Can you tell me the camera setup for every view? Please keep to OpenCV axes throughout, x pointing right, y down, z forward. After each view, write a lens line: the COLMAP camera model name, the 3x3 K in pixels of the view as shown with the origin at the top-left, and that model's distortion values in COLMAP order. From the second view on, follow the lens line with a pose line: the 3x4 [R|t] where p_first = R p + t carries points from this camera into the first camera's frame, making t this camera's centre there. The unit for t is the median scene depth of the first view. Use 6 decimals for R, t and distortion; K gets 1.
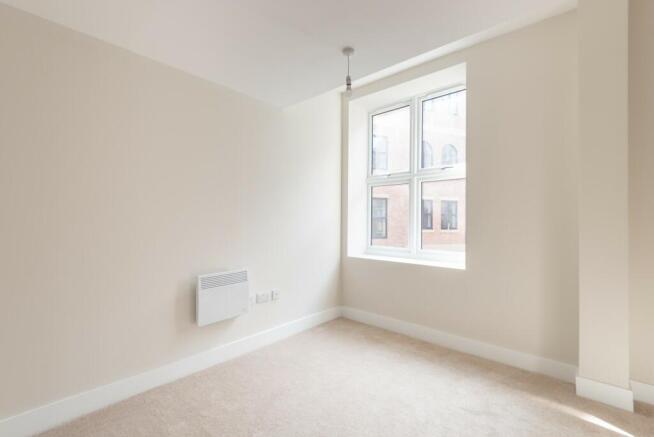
lens RADIAL K [[297.6, 0, 326.7], [0, 297.6, 219.4], [0, 0, 1]] dist [0.032610, -0.002866]
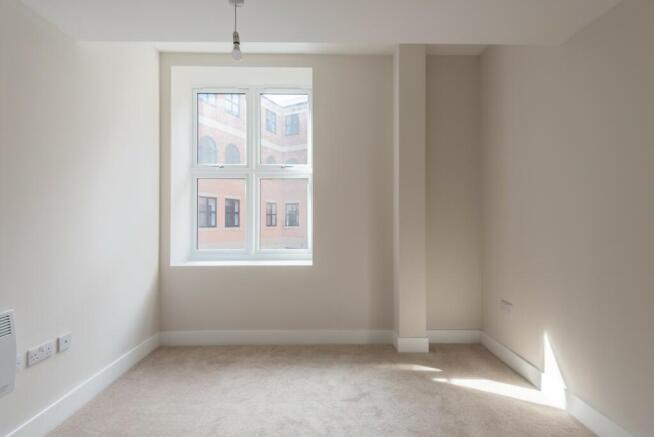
lens RADIAL K [[297.6, 0, 327.3], [0, 297.6, 218.0], [0, 0, 1]] dist [0.032610, -0.002866]
pose [[0.745850, -0.003325, 0.666106, -0.186390], [0.001783, 0.999994, 0.002996, -0.001776], [-0.666111, -0.001046, 0.745851, 0.181576]]
